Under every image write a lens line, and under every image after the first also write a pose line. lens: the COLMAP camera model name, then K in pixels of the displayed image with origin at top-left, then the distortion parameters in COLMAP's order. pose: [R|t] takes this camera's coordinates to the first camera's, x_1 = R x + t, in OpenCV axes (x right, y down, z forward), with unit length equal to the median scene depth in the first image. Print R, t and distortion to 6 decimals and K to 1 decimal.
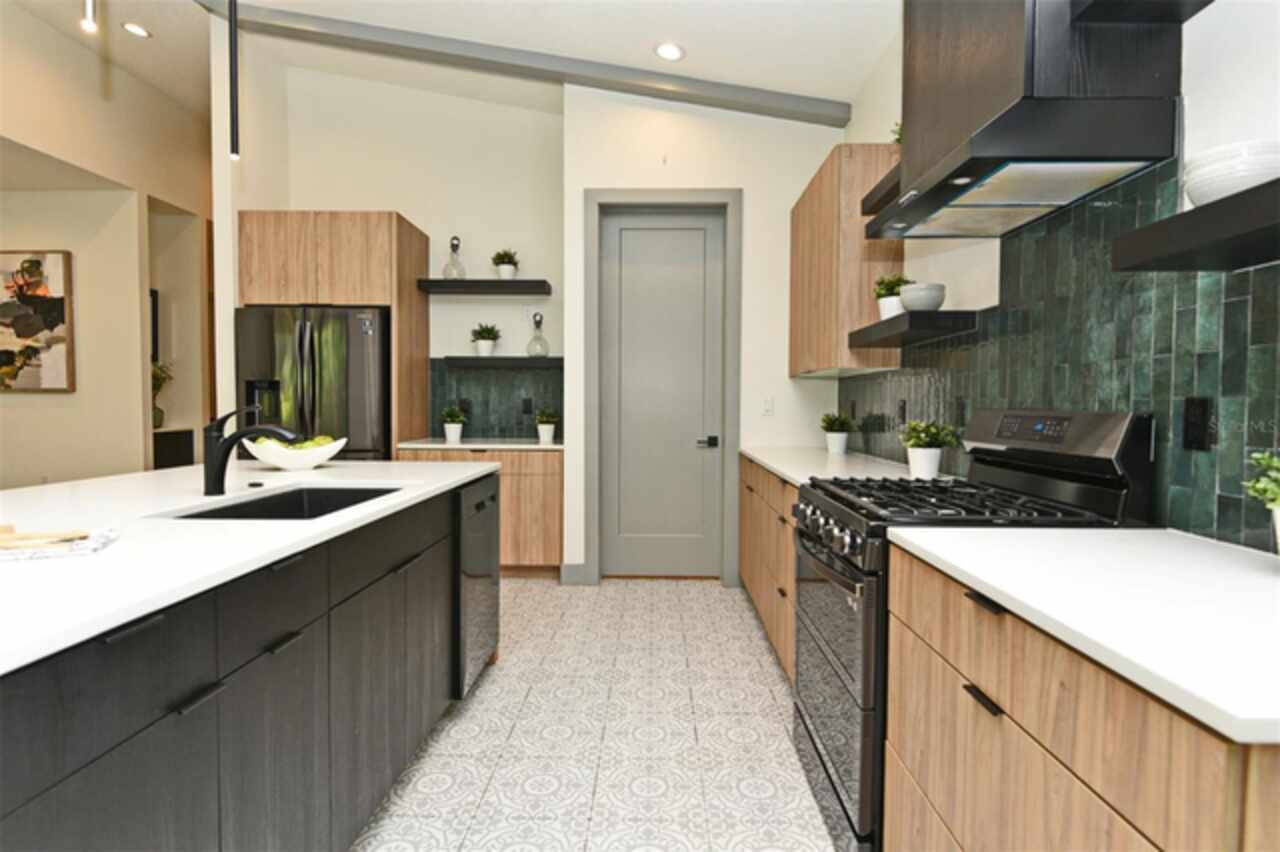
lens RADIAL K [[671.6, 0, 640.5], [0, 671.6, 430.8], [0, 0, 1]] dist [0.013957, -0.017666]
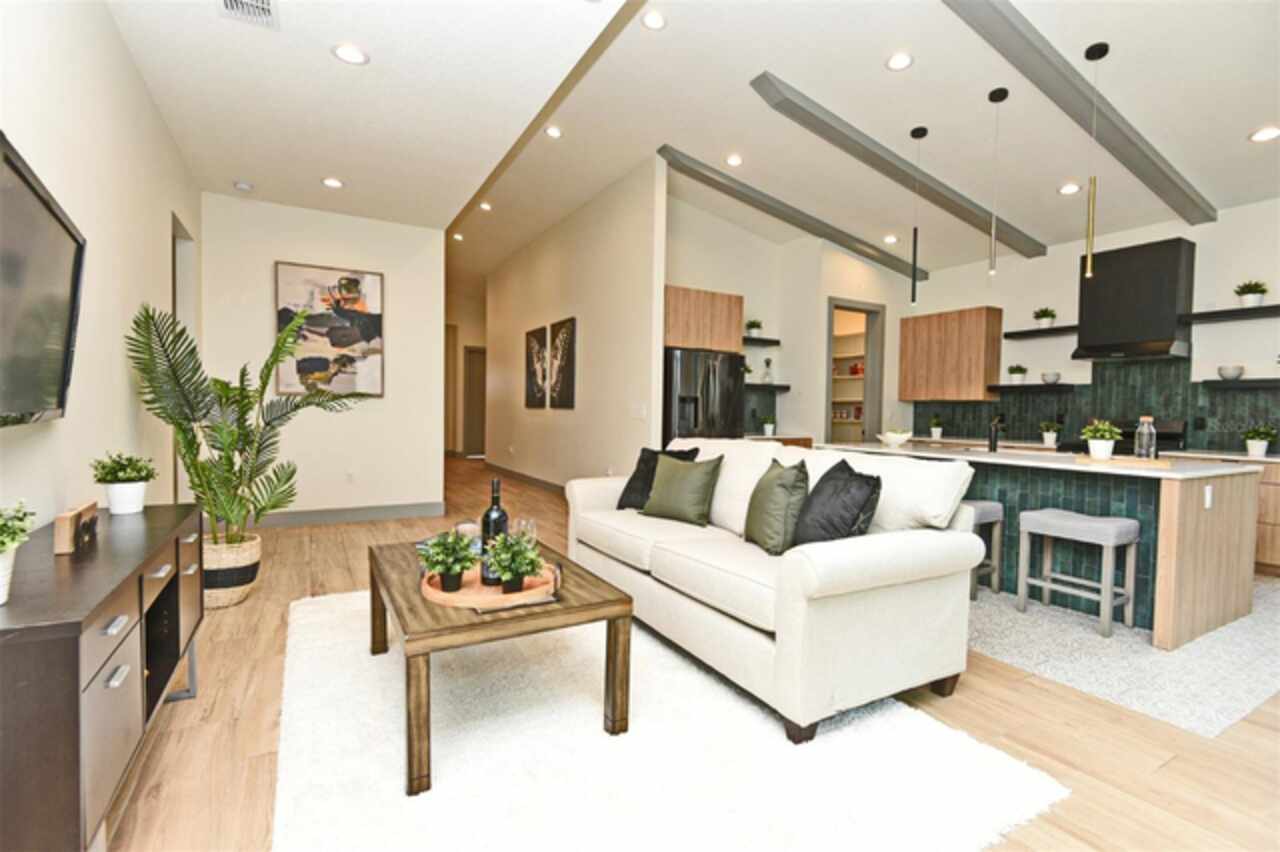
lens RADIAL K [[578.0, 0, 640.0], [0, 578.0, 426.0], [0, 0, 1]] dist [0.000078, -0.001017]
pose [[0.858494, -0.006347, 0.512784, -1.283254], [0.007316, 0.999973, 0.000128, -0.006776], [-0.512772, 0.003642, 0.858517, -0.092922]]
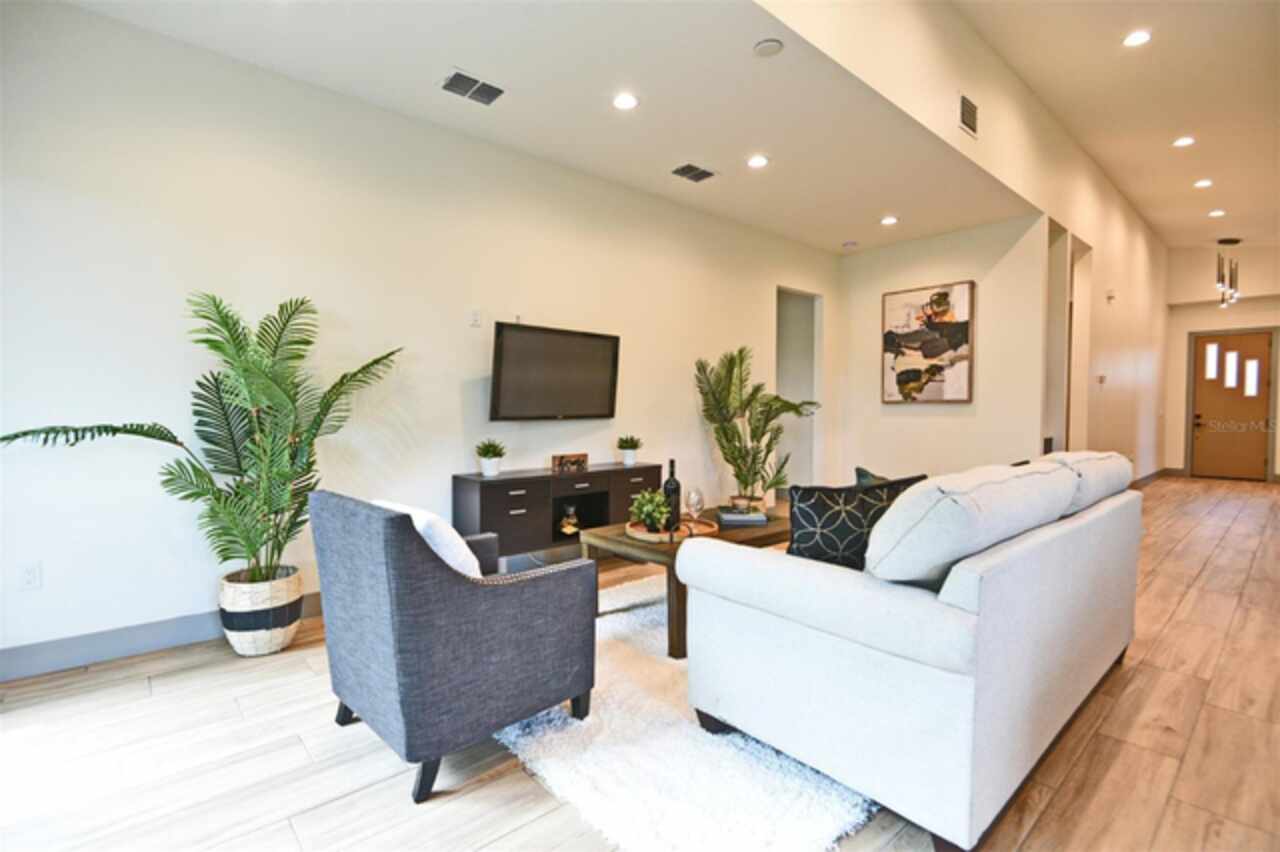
lens RADIAL K [[590.4, 0, 640.0], [0, 590.4, 426.0], [0, 0, 1]] dist [0.001035, -0.000485]
pose [[0.676362, 0.019462, -0.736312, -0.634198], [-0.029294, 0.999571, -0.000489, -0.000583], [0.735987, 0.021900, 0.676642, -0.136321]]
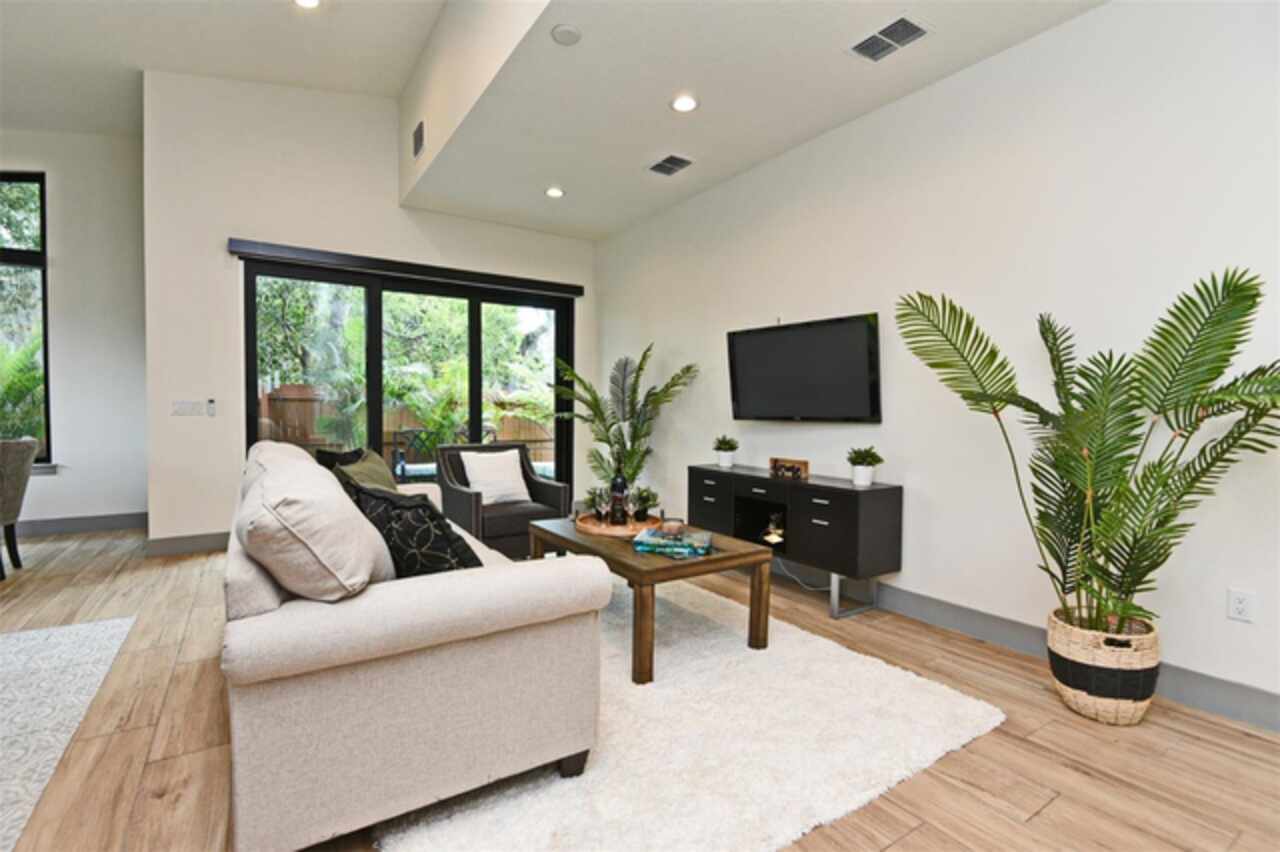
lens RADIAL K [[590.4, 0, 640.0], [0, 590.4, 426.0], [0, 0, 1]] dist [0.001035, -0.000485]
pose [[-0.825221, 0.003689, -0.564798, -0.735448], [-0.037078, 0.997468, 0.060689, -0.045407], [0.563592, 0.071024, -0.822994, 1.009192]]
